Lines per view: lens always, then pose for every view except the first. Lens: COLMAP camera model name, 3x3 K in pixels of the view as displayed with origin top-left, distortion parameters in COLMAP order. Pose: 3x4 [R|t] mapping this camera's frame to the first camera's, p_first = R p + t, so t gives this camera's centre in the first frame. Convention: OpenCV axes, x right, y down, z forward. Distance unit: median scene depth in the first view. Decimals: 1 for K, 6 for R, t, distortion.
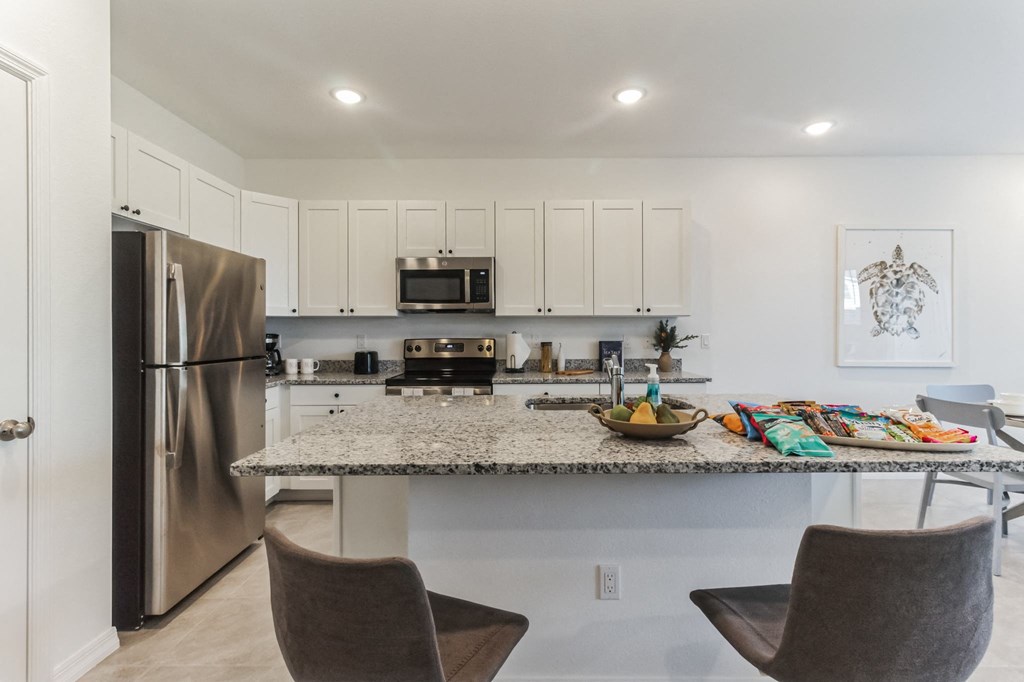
lens RADIAL K [[476.3, 0, 507.5], [0, 476.3, 331.2], [0, 0, 1]] dist [0.001957, 0.000390]
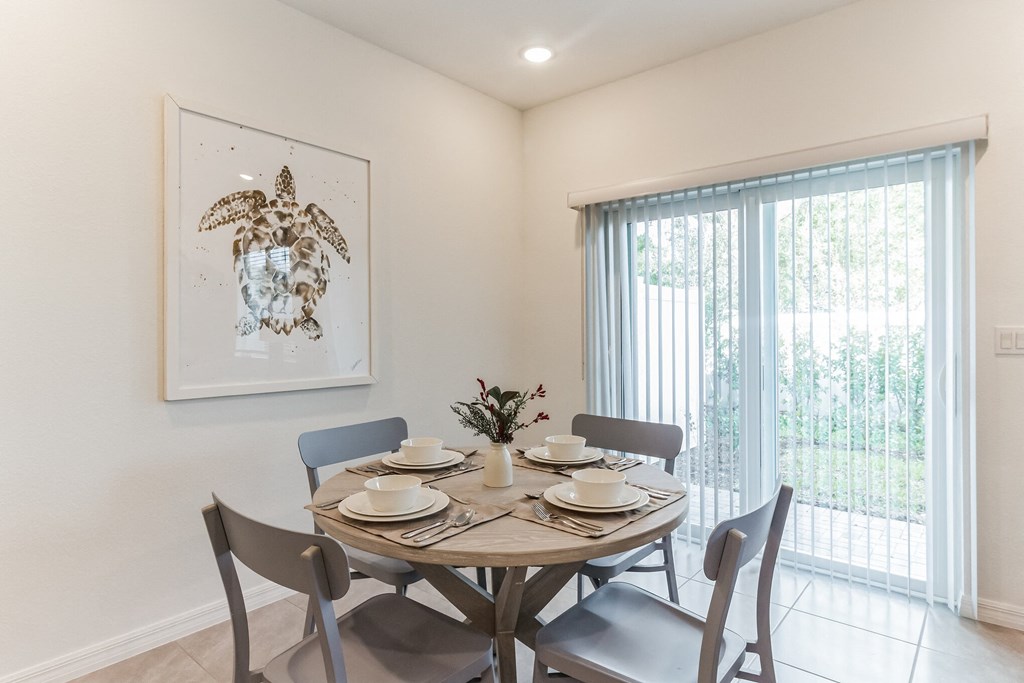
lens RADIAL K [[476.3, 0, 507.5], [0, 476.3, 331.7], [0, 0, 1]] dist [0.001957, 0.000390]
pose [[0.652736, -0.001869, 0.757583, 0.578574], [-0.000030, 0.999997, 0.002492, 0.006025], [-0.757586, -0.001650, 0.652734, 0.460148]]
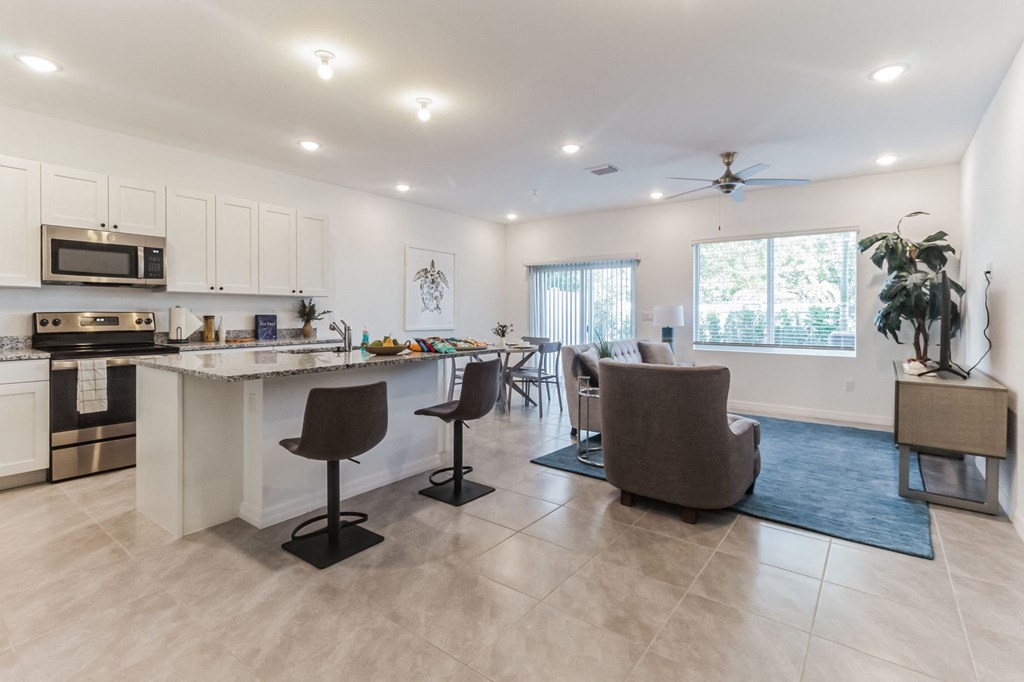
lens RADIAL K [[481.6, 0, 515.4], [0, 481.6, 313.2], [0, 0, 1]] dist [-0.001276, -0.000064]
pose [[0.595553, 0.004384, 0.803304, -0.409869], [-0.010262, 0.999945, 0.002151, 0.006988], [-0.803251, -0.009524, 0.595565, -0.285613]]
